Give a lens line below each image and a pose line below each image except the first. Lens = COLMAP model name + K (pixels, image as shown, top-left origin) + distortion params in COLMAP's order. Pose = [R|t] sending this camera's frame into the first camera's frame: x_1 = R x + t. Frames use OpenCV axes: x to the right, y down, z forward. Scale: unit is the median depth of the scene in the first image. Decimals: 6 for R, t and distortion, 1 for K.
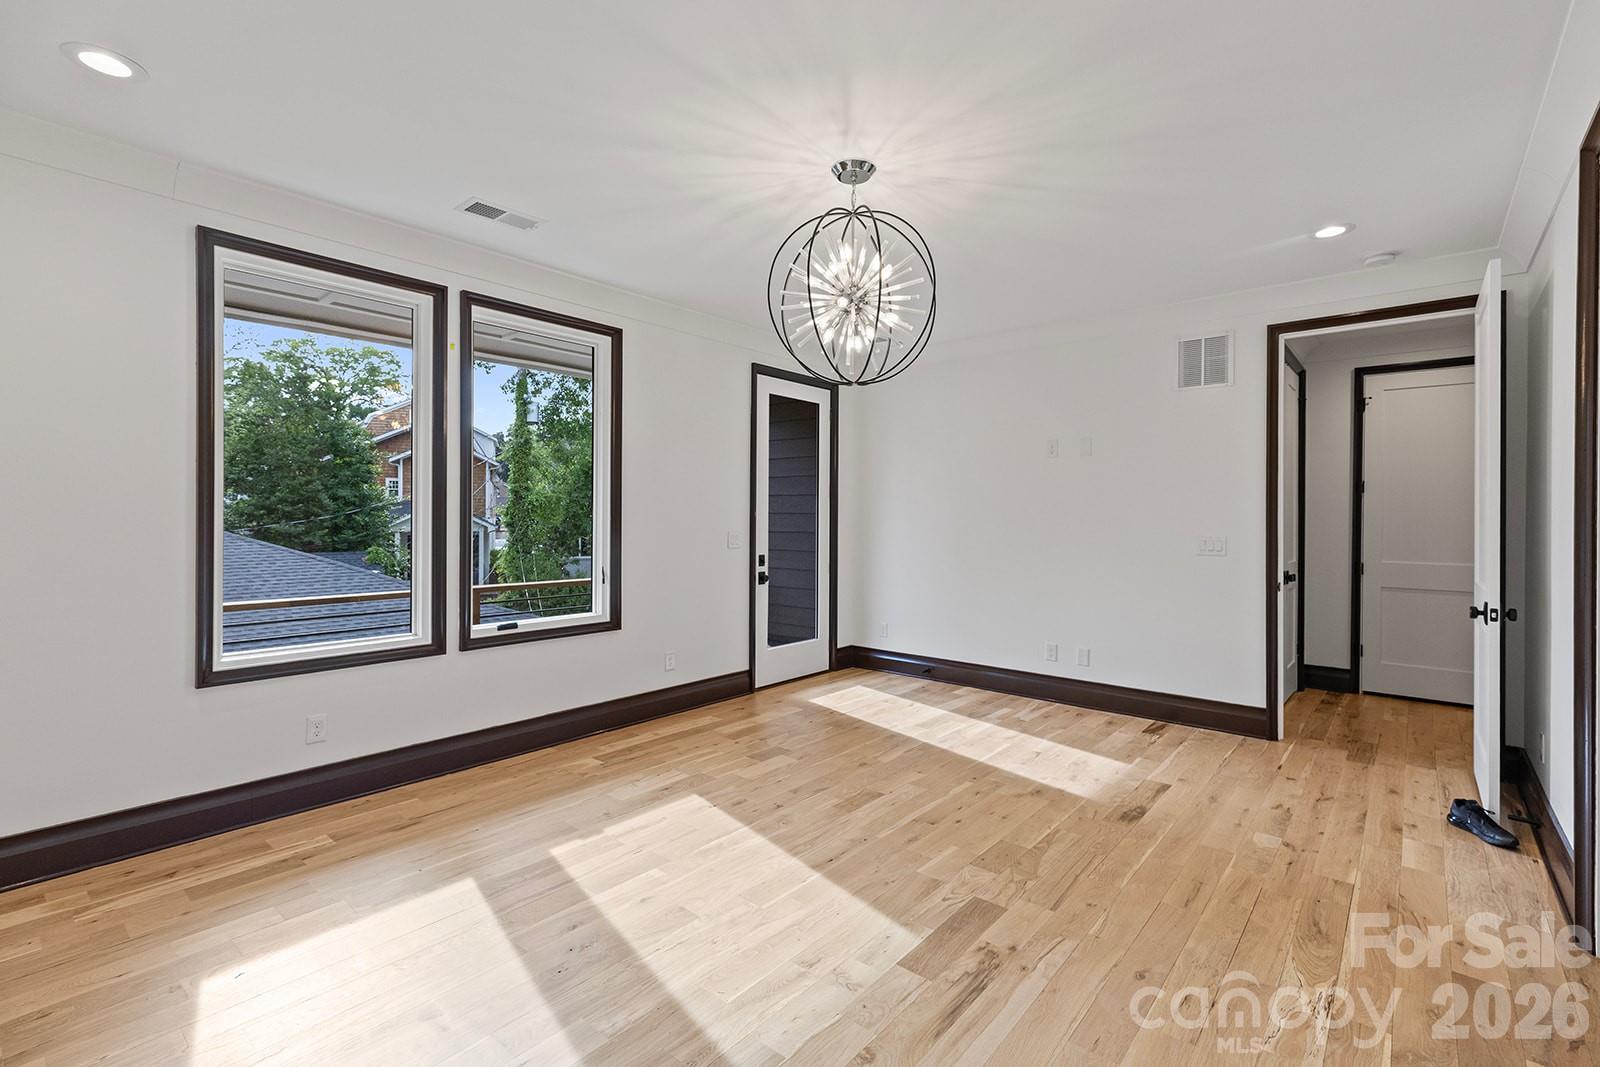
lens RADIAL K [[721.5, 0, 802.9], [0, 721.5, 517.8], [0, 0, 1]] dist [0.003381, 0.000621]
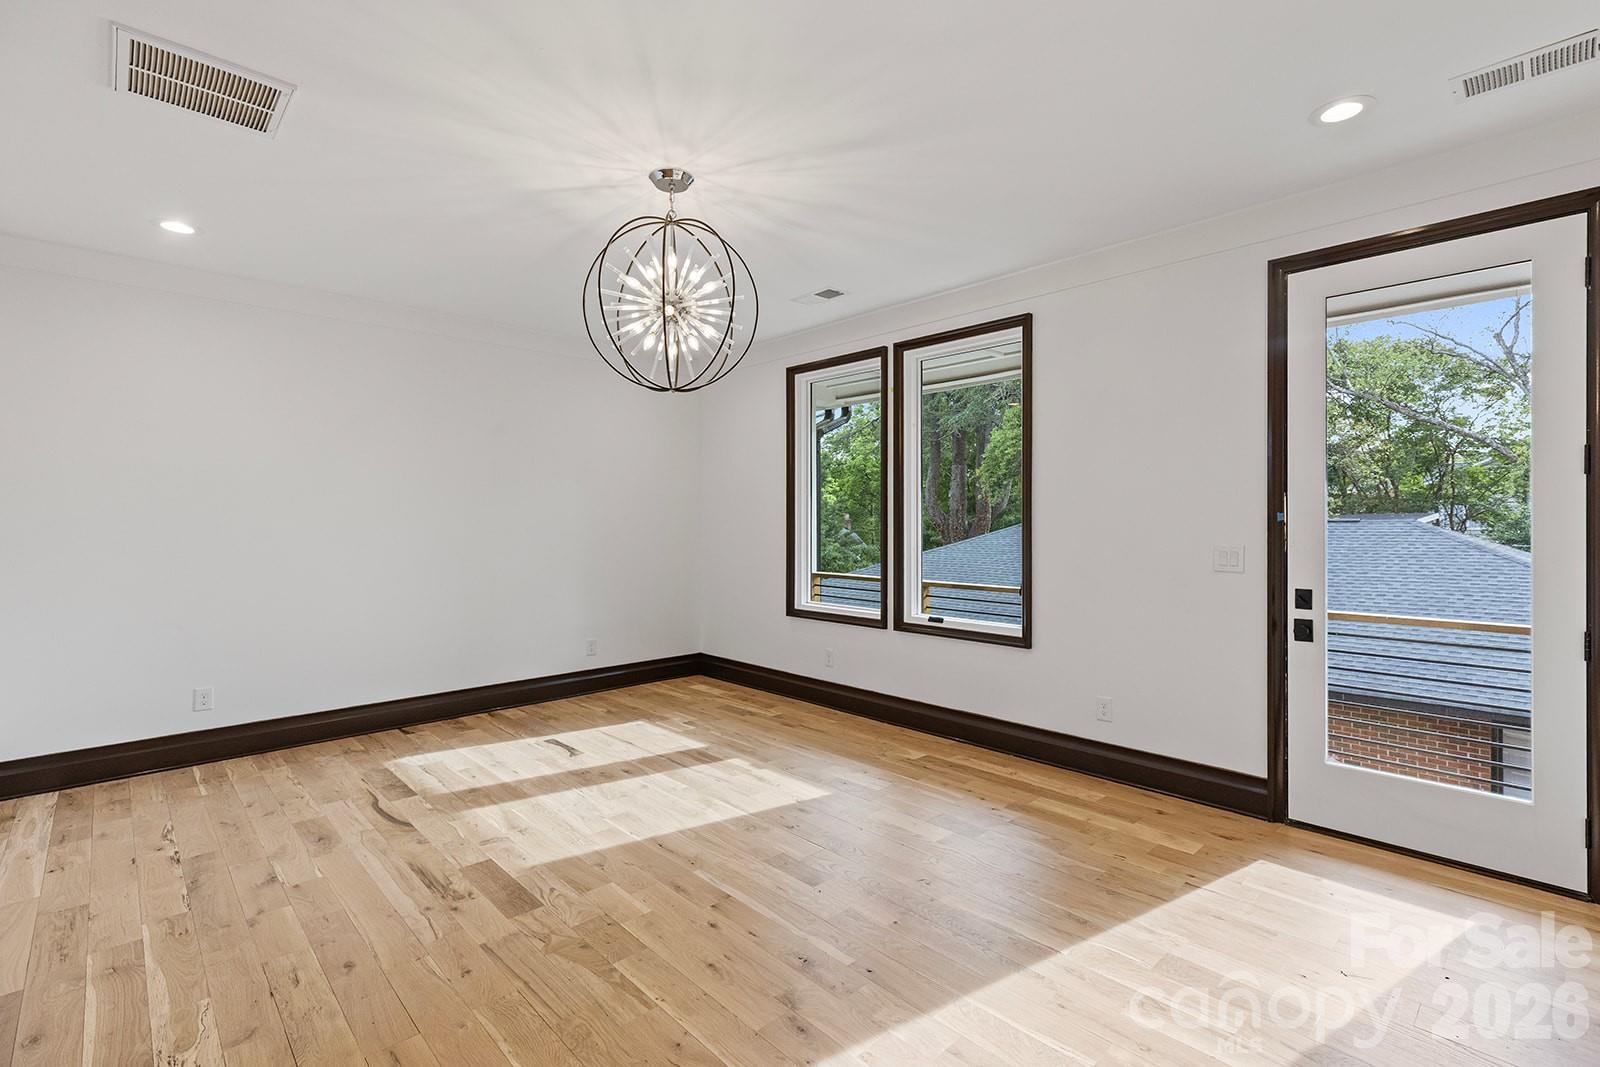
lens RADIAL K [[721.5, 0, 802.9], [0, 721.5, 517.8], [0, 0, 1]] dist [0.003381, 0.000621]
pose [[-0.098587, -0.009473, -0.995083, 0.983676], [-0.001803, 0.999955, -0.009341, 0.002169], [0.995127, 0.000873, -0.098600, 1.196351]]
